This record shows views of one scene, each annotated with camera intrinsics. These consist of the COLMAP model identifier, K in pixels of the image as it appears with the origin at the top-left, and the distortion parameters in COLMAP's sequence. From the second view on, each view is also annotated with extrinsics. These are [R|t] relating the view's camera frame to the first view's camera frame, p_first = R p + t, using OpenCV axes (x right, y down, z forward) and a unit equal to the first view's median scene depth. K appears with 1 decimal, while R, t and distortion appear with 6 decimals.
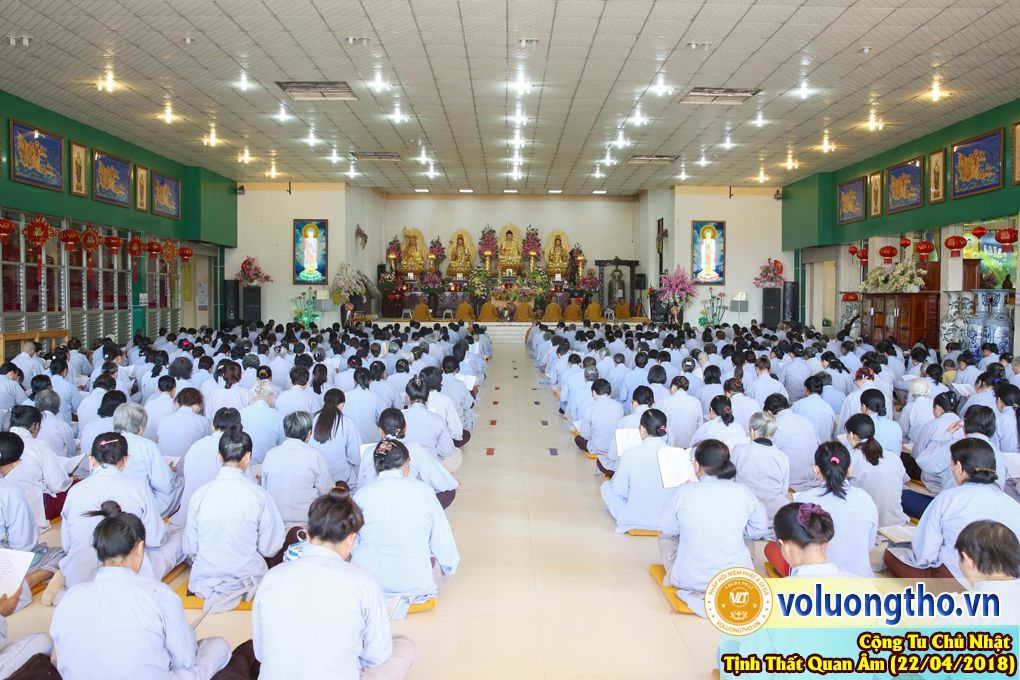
lens RADIAL K [[829.6, 0, 510.0], [0, 829.6, 340.0], [0, 0, 1]] dist [0.005062, 0.006305]
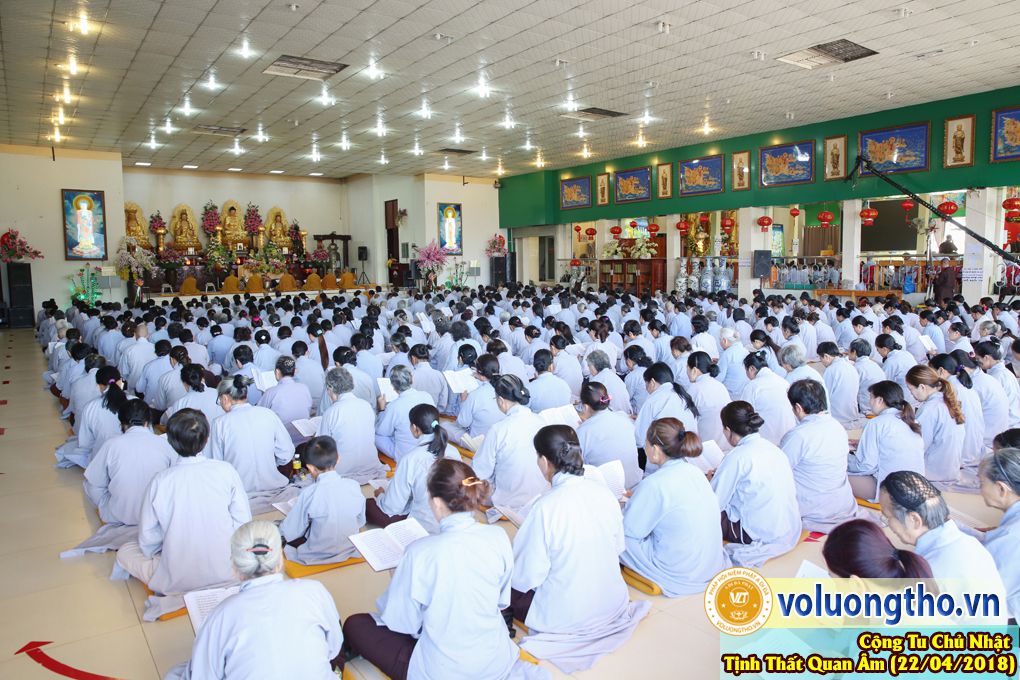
lens RADIAL K [[705.0, 0, 510.0], [0, 705.0, 340.0], [0, 0, 1]] dist [-0.105534, 0.101776]
pose [[0.812220, -0.078025, 0.578109, -0.265410], [0.048117, 0.996599, 0.066903, -0.005328], [-0.581363, -0.026523, 0.813212, 0.078626]]
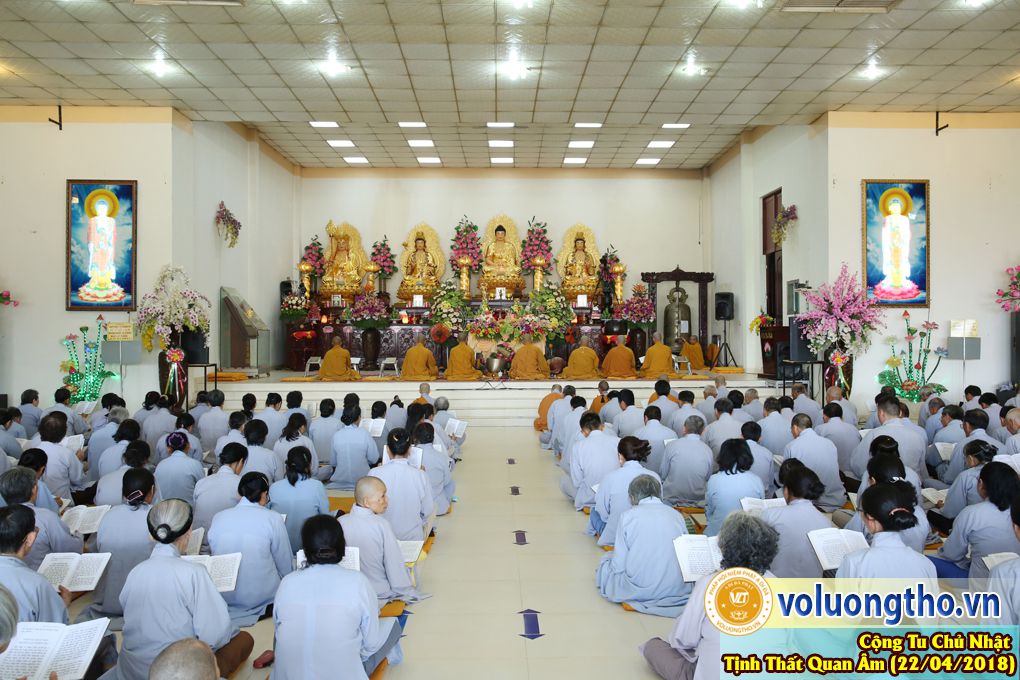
lens RADIAL K [[840.2, 0, 510.0], [0, 840.2, 340.0], [0, 0, 1]] dist [-0.011868, 0.002361]
pose [[0.999920, -0.006318, 0.010966, -0.001106], [0.006817, 0.998913, -0.046122, -0.021171], [-0.010663, 0.046193, 0.998876, 0.428939]]
